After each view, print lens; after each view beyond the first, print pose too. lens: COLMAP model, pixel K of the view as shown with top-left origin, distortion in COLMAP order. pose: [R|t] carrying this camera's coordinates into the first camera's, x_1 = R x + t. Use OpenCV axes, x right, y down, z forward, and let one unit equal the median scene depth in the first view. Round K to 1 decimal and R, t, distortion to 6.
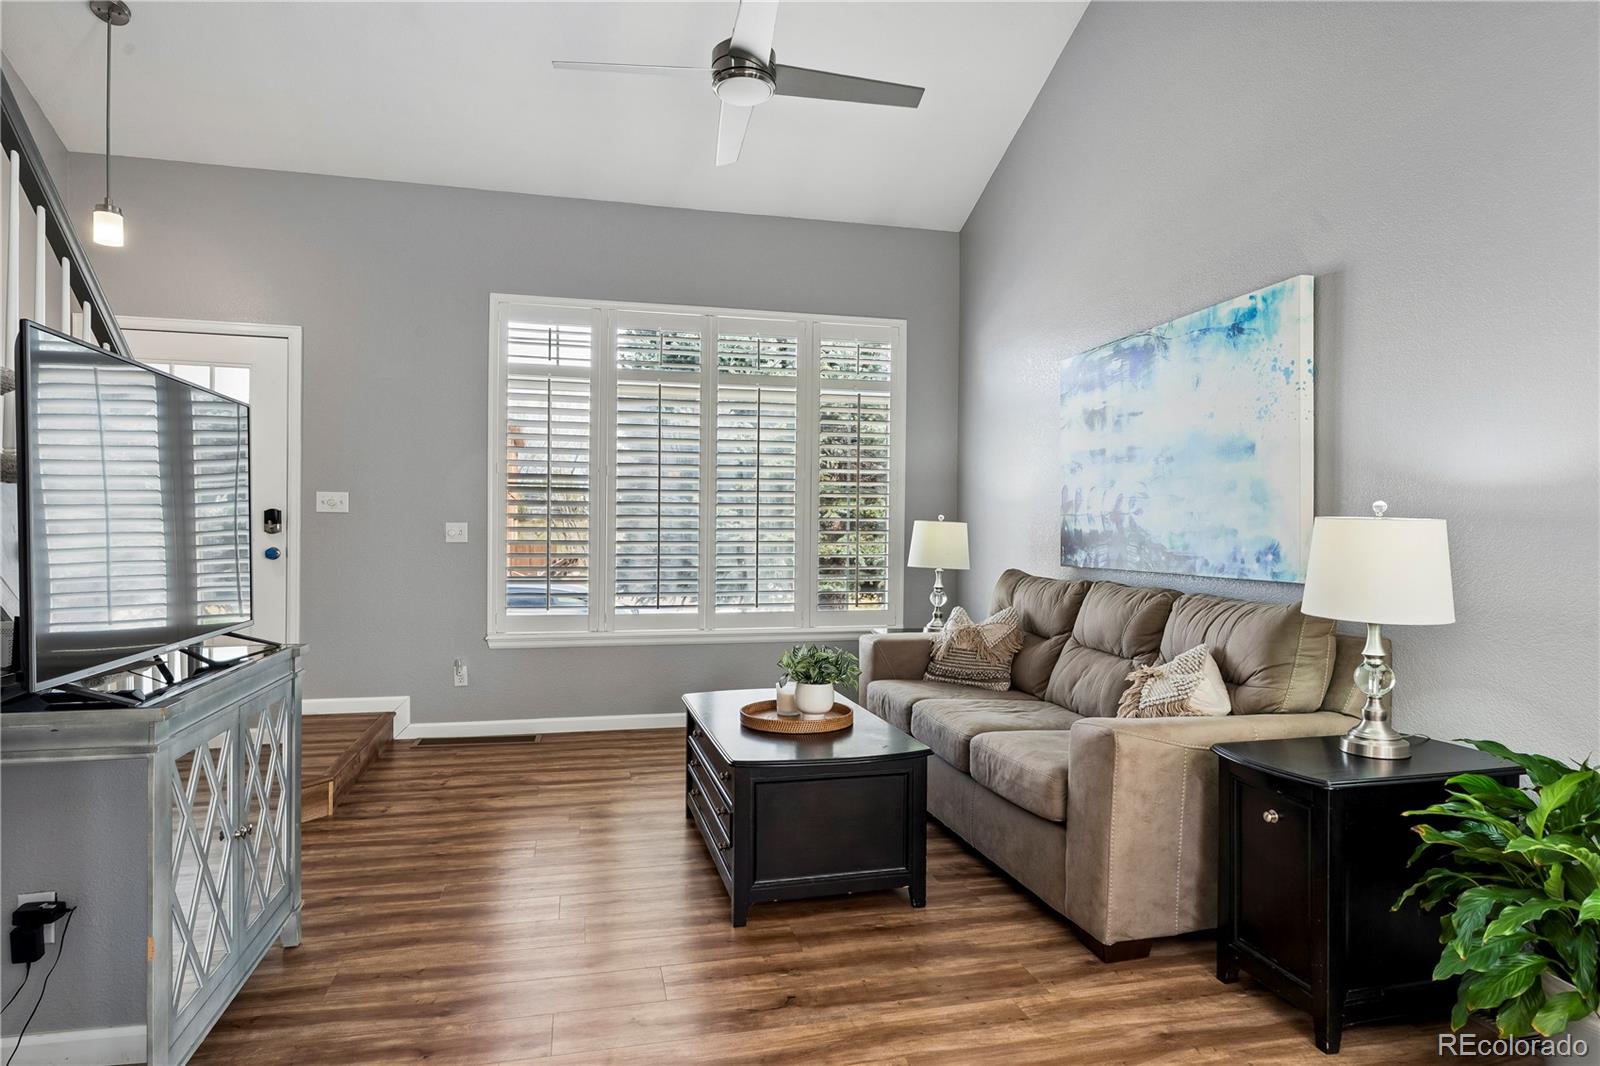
lens RADIAL K [[909.5, 0, 800.0], [0, 909.5, 533.0], [0, 0, 1]] dist [-0.000107, 0.000348]
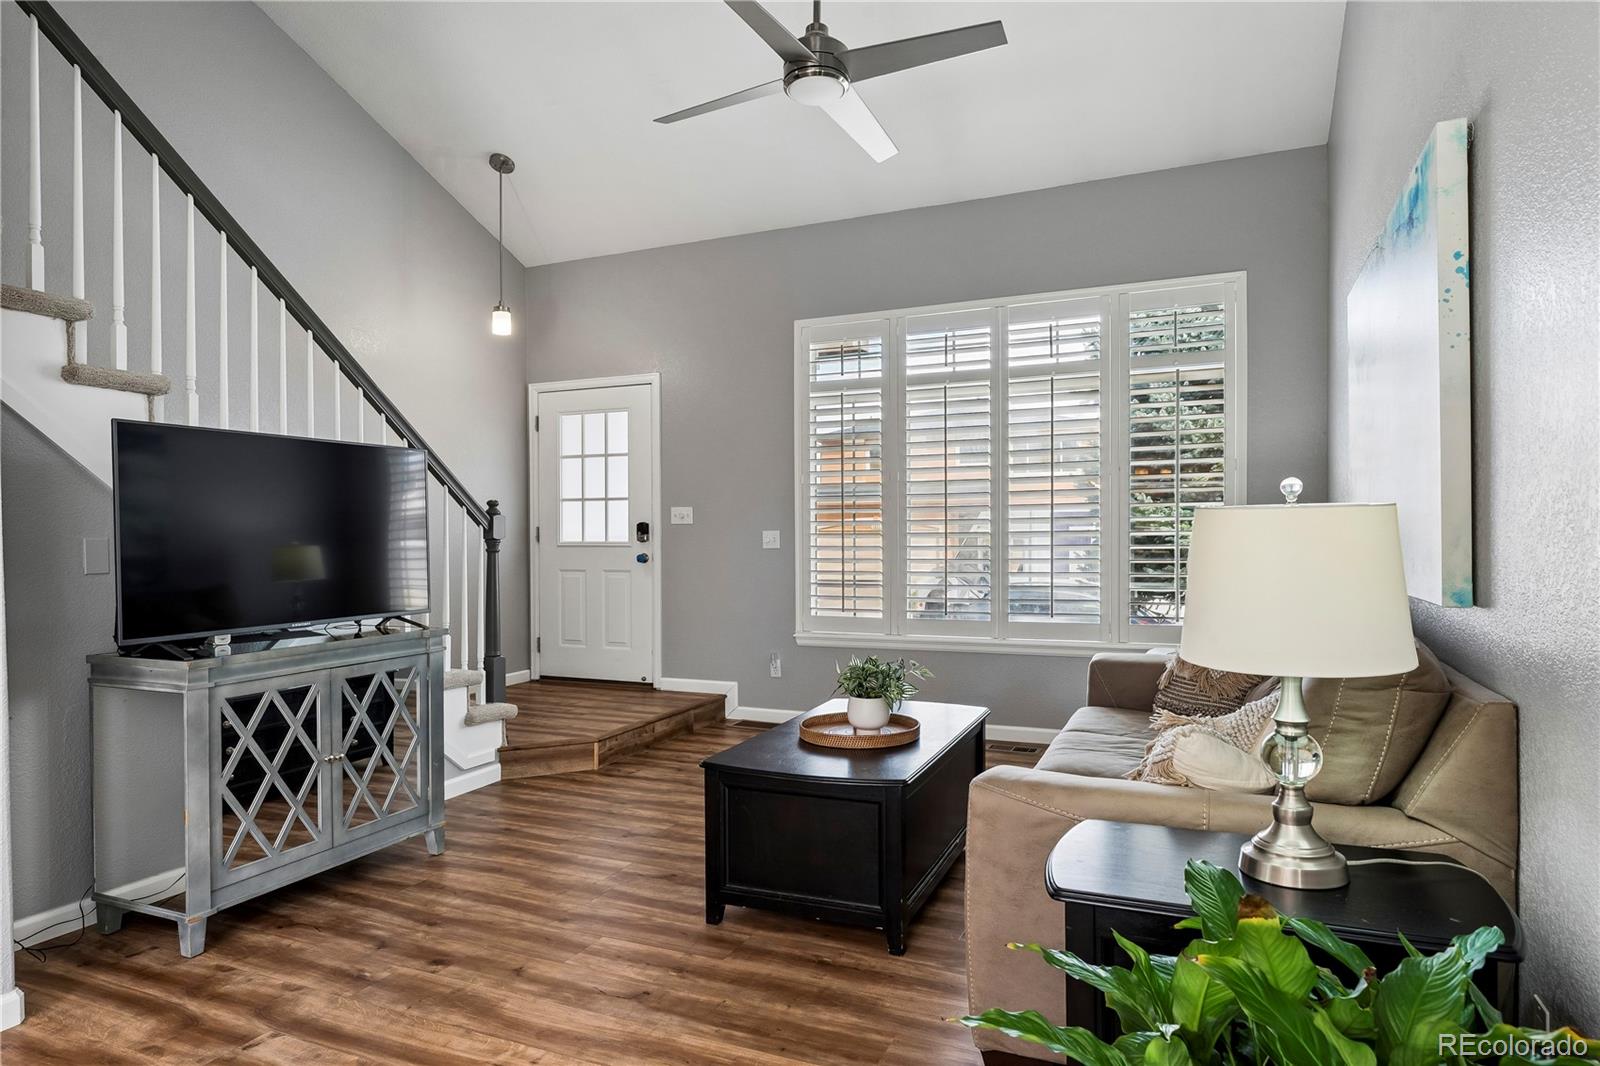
lens RADIAL K [[921.4, 0, 802.0], [0, 921.4, 536.3], [0, 0, 1]] dist [0.000717, 0.000281]
pose [[0.794515, -0.015030, -0.607058, 0.544142], [0.016304, 0.999861, -0.003417, 0.000837], [0.607025, -0.007182, 0.794650, 0.200170]]
